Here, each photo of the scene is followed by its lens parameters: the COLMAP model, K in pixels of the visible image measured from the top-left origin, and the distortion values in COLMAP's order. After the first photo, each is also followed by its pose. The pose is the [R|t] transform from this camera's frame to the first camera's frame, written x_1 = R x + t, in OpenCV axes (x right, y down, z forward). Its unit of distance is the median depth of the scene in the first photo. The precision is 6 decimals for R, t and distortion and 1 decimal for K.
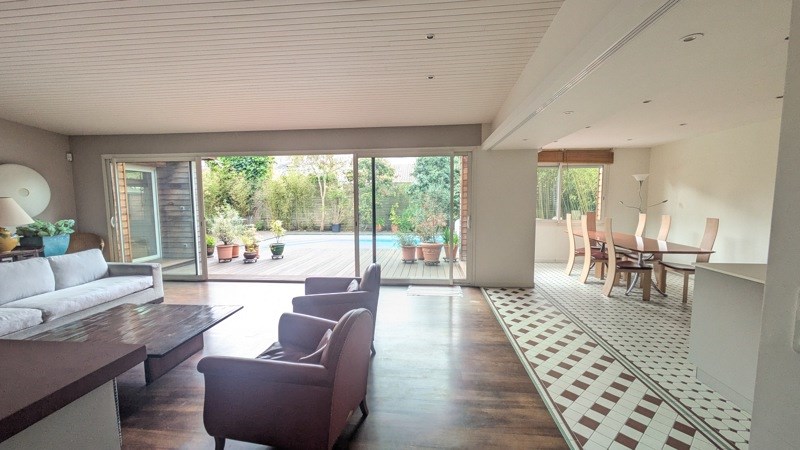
lens RADIAL K [[312.0, 0, 399.5], [0, 312.0, 227.5], [0, 0, 1]] dist [-0.000442, -0.000675]
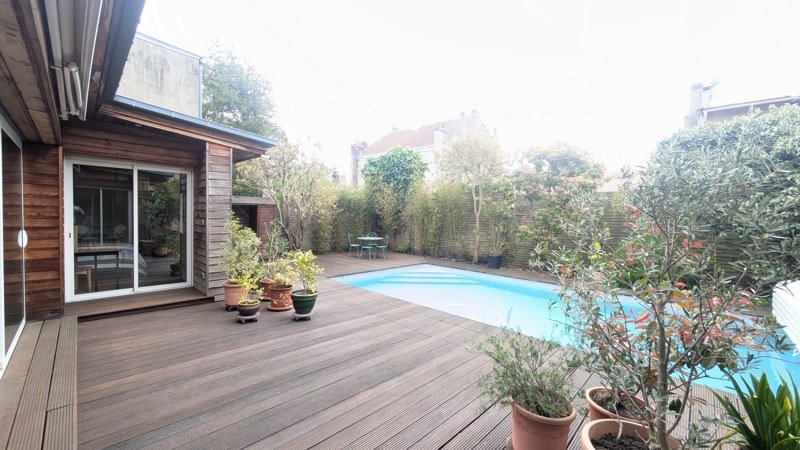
lens RADIAL K [[312.0, 0, 397.0], [0, 312.0, 227.0], [0, 0, 1]] dist [-0.000442, -0.000675]
pose [[0.775536, 0.049515, -0.629358, 0.047180], [-0.086529, 0.995848, -0.028278, -0.034441], [0.625345, 0.076389, 0.776601, 0.355424]]
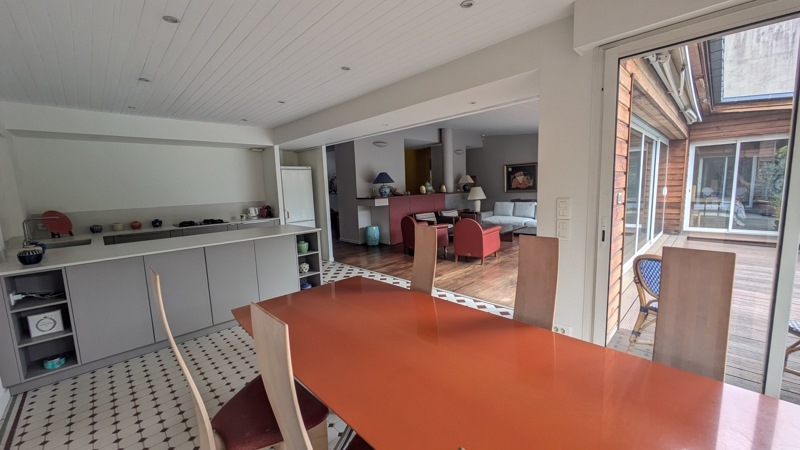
lens RADIAL K [[312.0, 0, 402.7], [0, 312.0, 227.2], [0, 0, 1]] dist [-0.000442, -0.000675]
pose [[-0.640341, 0.129764, -0.757050, 0.328397], [-0.027316, 0.981155, 0.191282, -0.033255], [0.767605, 0.143165, -0.624729, 0.360442]]
